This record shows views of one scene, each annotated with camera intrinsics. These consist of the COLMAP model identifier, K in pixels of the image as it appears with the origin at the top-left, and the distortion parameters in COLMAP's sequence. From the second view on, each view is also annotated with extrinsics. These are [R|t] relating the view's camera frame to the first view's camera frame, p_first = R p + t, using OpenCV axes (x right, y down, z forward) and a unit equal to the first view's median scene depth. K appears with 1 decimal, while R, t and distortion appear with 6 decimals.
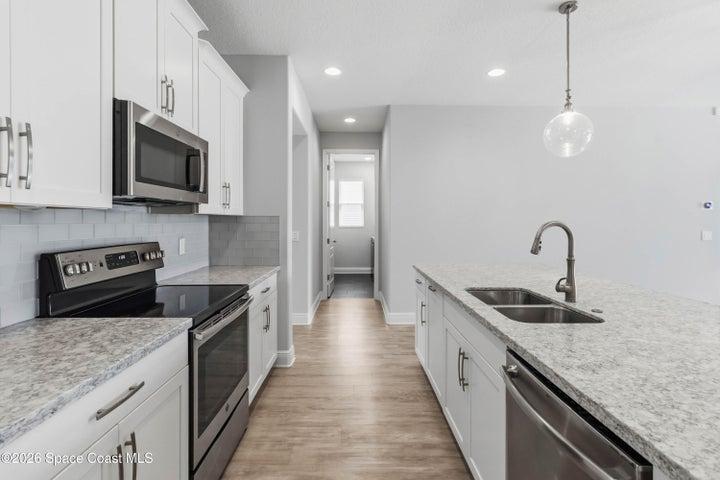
lens RADIAL K [[338.3, 0, 361.2], [0, 338.3, 224.0], [0, 0, 1]] dist [-0.002396, -0.000225]
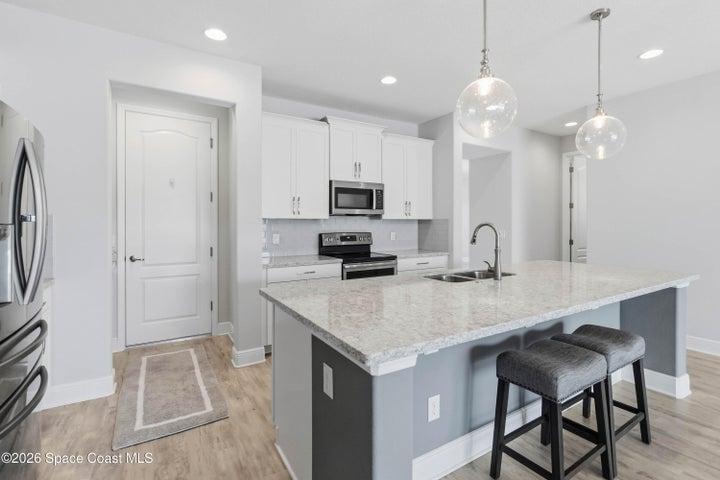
lens RADIAL K [[338.3, 0, 361.2], [0, 338.3, 224.0], [0, 0, 1]] dist [-0.002396, -0.000225]
pose [[0.512069, -0.000029, -0.858945, 1.443379], [-0.004213, 0.999988, -0.002545, 0.003911], [0.858934, 0.004923, 0.512062, -0.194310]]
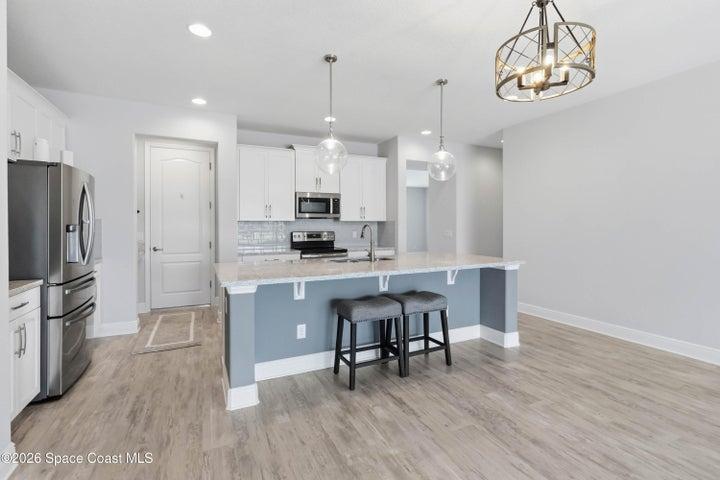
lens RADIAL K [[336.8, 0, 362.2], [0, 336.8, 226.8], [0, 0, 1]] dist [-0.000704, -0.000124]
pose [[0.420988, 0.004413, -0.907056, 2.348756], [-0.004034, 0.999987, 0.002993, 0.004924], [0.907057, 0.002399, 0.421000, 0.053660]]
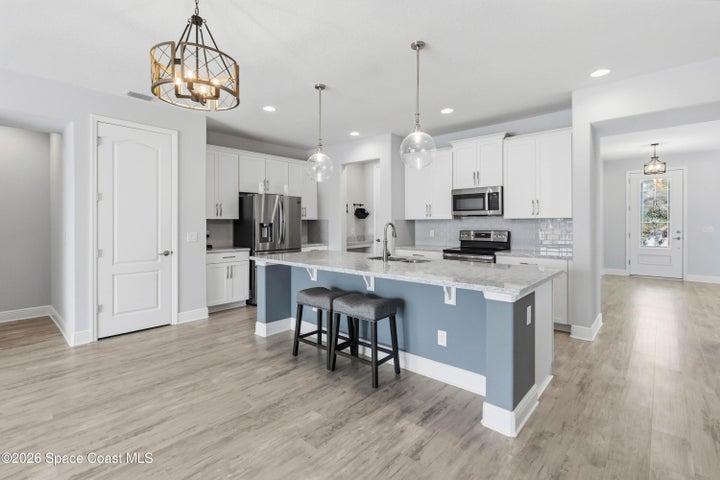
lens RADIAL K [[338.3, 0, 361.2], [0, 338.3, 224.0], [0, 0, 1]] dist [-0.002396, -0.000225]
pose [[-0.677634, 0.003385, -0.735391, 2.107337], [-0.003568, 0.999963, 0.007891, -0.013490], [0.735390, 0.007971, -0.677597, 2.145186]]
